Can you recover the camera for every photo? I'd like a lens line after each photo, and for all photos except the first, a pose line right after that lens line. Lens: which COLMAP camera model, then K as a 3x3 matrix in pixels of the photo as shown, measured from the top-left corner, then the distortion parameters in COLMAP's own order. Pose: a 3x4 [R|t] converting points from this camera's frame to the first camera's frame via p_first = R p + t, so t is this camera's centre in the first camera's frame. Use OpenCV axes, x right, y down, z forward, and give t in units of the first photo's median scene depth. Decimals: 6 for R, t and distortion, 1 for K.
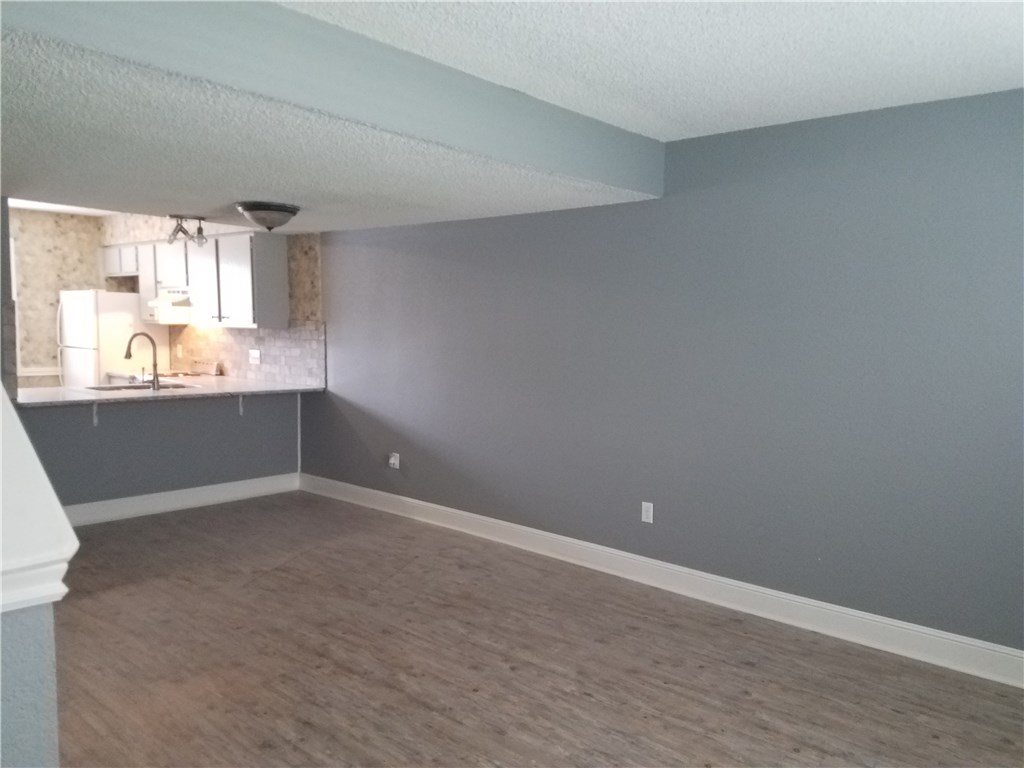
lens RADIAL K [[771.0, 0, 493.8], [0, 771.0, 399.1], [0, 0, 1]] dist [0.253405, -0.464199]
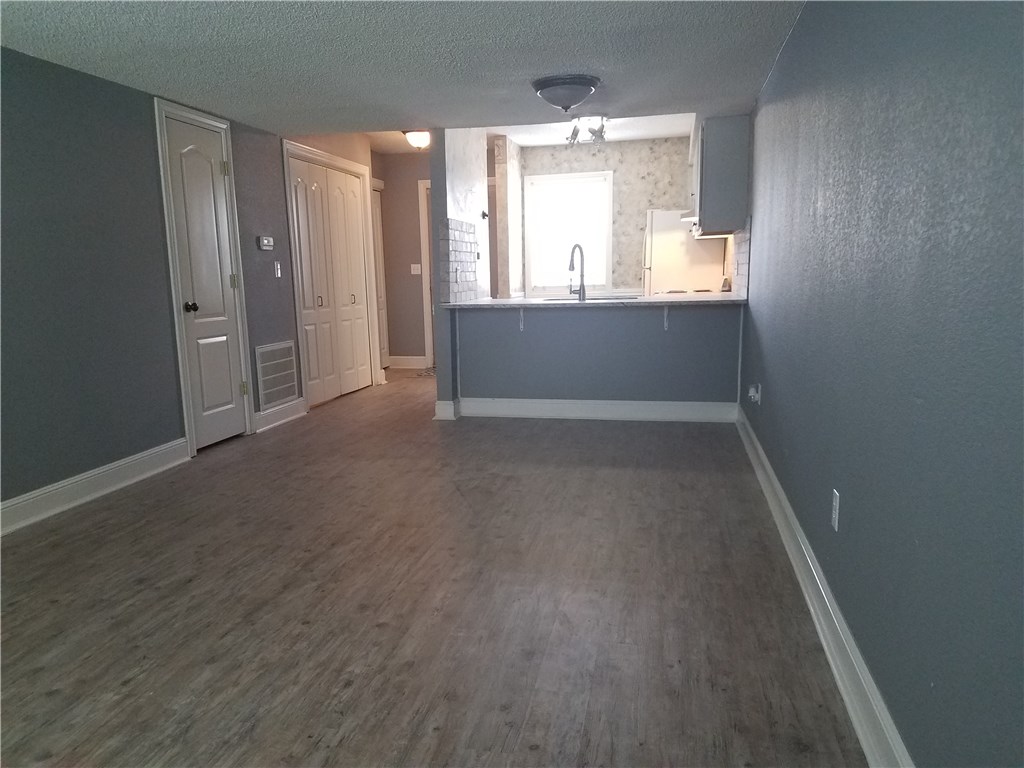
lens RADIAL K [[771.0, 0, 493.8], [0, 771.0, 399.1], [0, 0, 1]] dist [0.253405, -0.464199]
pose [[0.492241, 0.111884, -0.863238, 0.700805], [-0.051430, 0.993711, 0.099467, 0.037096], [0.868938, -0.004566, 0.494900, 0.693327]]
